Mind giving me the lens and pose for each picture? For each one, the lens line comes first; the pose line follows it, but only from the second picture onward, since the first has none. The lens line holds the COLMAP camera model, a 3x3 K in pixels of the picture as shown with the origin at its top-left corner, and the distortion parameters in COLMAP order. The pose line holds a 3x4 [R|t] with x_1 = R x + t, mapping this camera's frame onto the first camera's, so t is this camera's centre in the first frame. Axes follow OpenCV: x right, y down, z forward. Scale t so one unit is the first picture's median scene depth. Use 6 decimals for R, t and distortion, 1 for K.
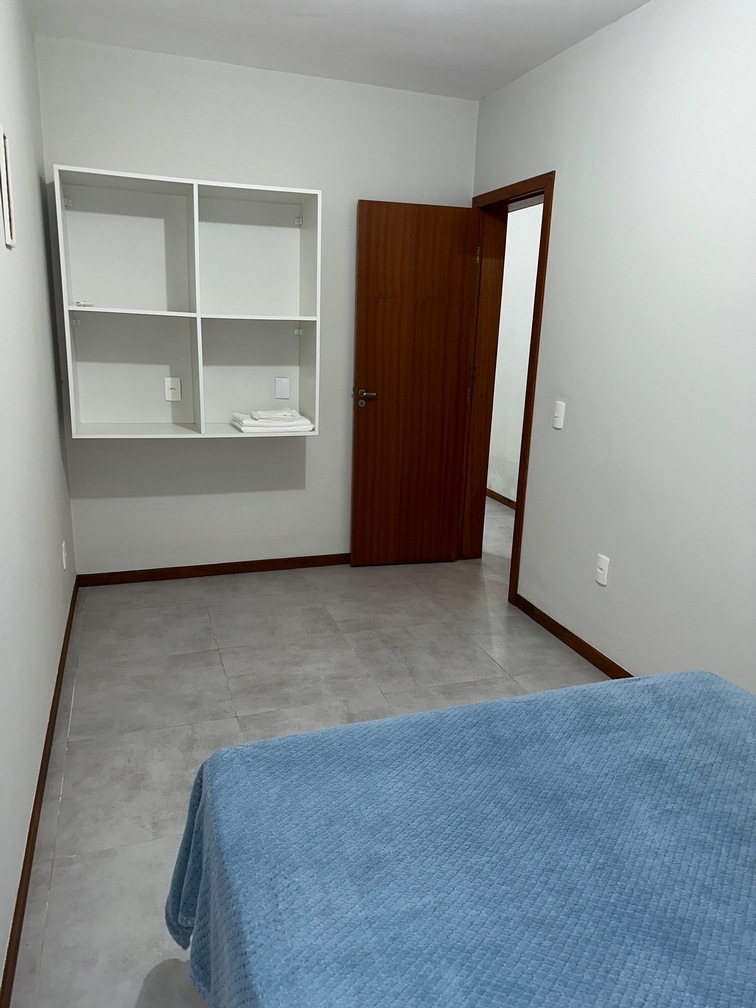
lens RADIAL K [[708.3, 0, 380.1], [0, 708.3, 502.7], [0, 0, 1]] dist [0.043957, -0.060849]
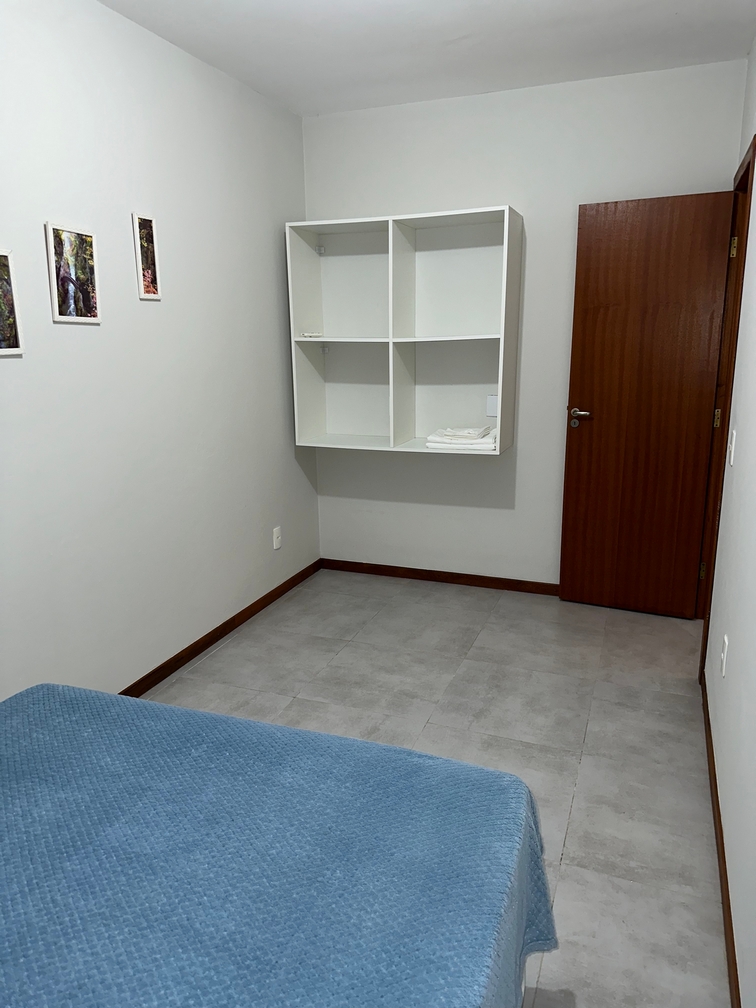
lens RADIAL K [[708.3, 0, 369.2], [0, 708.3, 501.0], [0, 0, 1]] dist [0.043957, -0.060849]
pose [[0.746943, 0.107111, -0.656204, 0.442634], [-0.120254, 0.992426, 0.025110, -0.036560], [0.653923, 0.060155, 0.754166, 0.159474]]
